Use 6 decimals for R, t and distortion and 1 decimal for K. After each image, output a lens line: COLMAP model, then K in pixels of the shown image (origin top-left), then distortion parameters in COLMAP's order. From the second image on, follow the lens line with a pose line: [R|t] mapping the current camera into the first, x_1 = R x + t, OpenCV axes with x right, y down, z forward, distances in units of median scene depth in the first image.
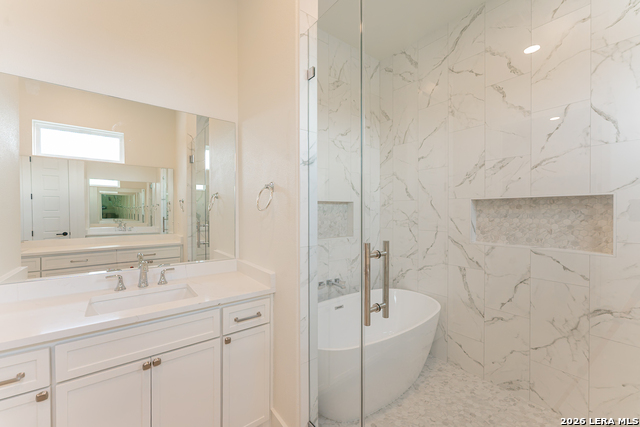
lens RADIAL K [[255.5, 0, 319.8], [0, 255.5, 212.8], [0, 0, 1]] dist [-0.000720, -0.000153]
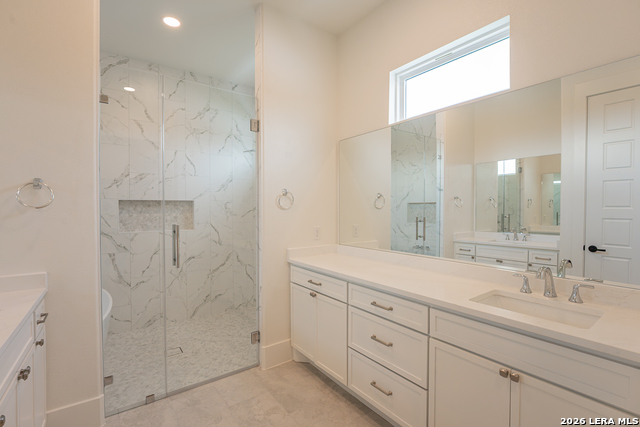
lens RADIAL K [[288.3, 0, 322.9], [0, 288.3, 213.3], [0, 0, 1]] dist [-0.004437, -0.000344]
pose [[0.013721, -0.020941, 0.999687, -0.918648], [0.007287, 0.999756, 0.020843, -0.007533], [-0.999879, 0.006999, 0.013871, -0.065113]]
